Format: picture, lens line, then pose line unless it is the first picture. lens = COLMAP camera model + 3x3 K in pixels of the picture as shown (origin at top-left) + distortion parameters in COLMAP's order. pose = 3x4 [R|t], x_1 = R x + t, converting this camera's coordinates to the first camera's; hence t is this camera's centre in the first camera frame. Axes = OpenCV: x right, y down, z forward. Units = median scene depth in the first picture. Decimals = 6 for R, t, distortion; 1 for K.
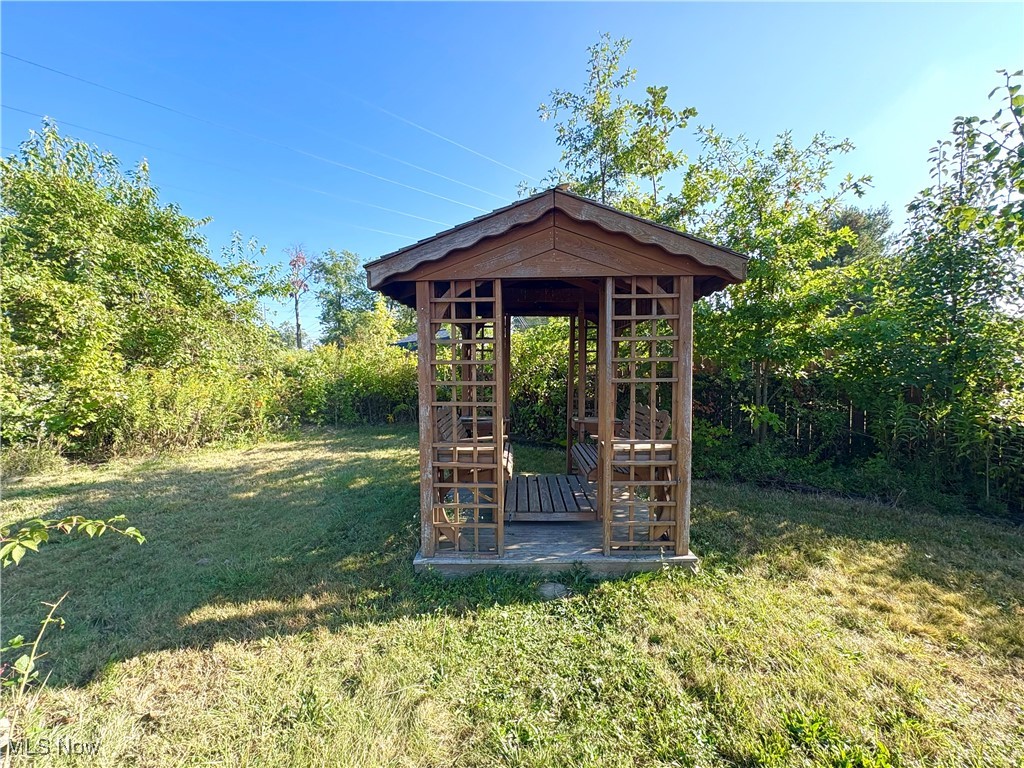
lens RADIAL K [[409.8, 0, 516.8], [0, 409.8, 385.2], [0, 0, 1]] dist [0.001075, -0.000946]
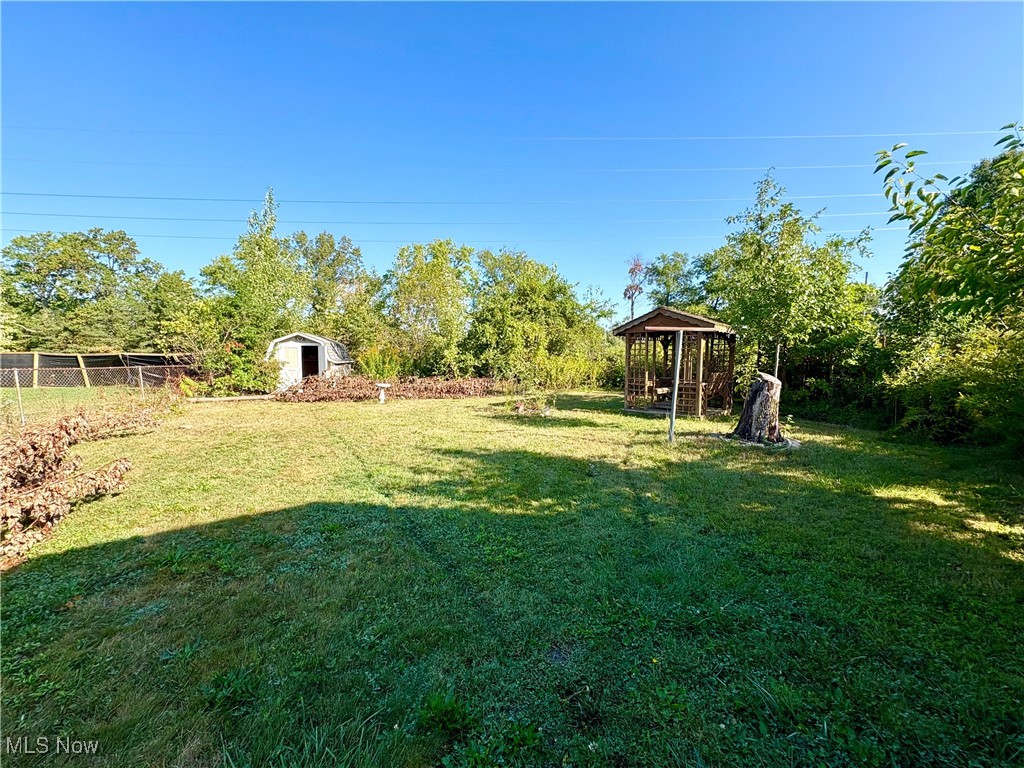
lens RADIAL K [[409.8, 0, 514.0], [0, 409.8, 383.8], [0, 0, 1]] dist [0.001075, -0.000946]
pose [[0.711077, 0.056061, -0.700876, 0.542911], [-0.042273, 0.998422, 0.036973, 0.036002], [0.701843, 0.003338, 0.712324, -0.768332]]
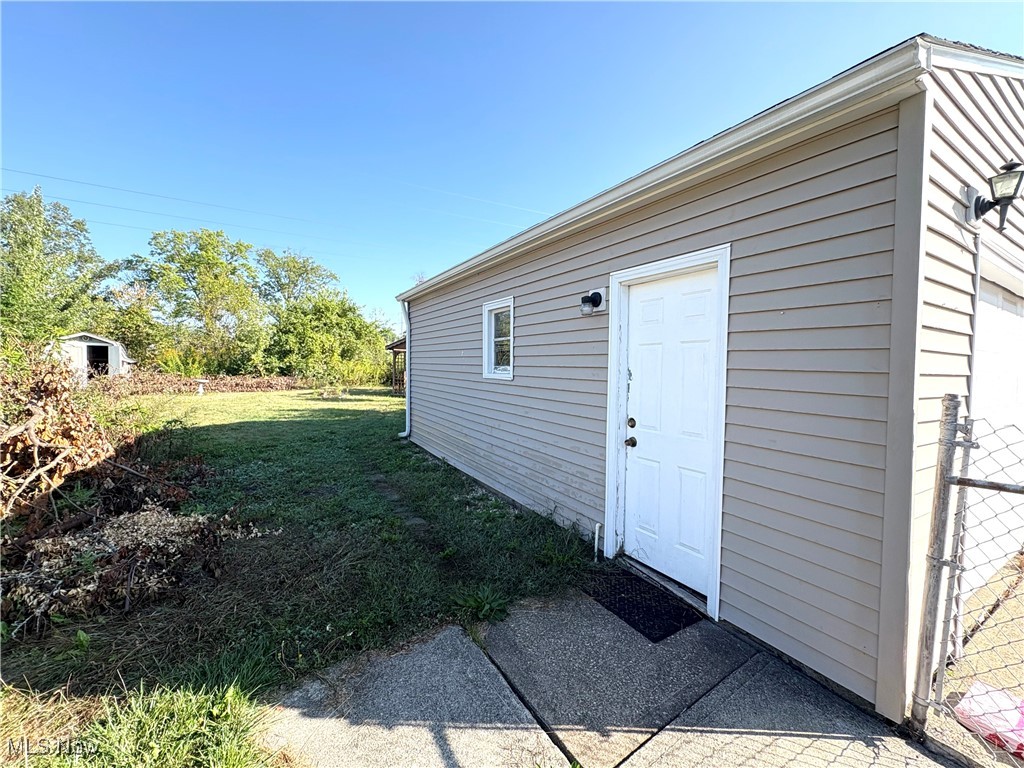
lens RADIAL K [[409.8, 0, 513.1], [0, 409.8, 383.7], [0, 0, 1]] dist [0.001075, -0.000946]
pose [[0.958631, 0.044978, -0.281077, 1.077263], [-0.046418, 0.998921, 0.001537, 0.060614], [0.280843, 0.011574, 0.959684, -1.465745]]
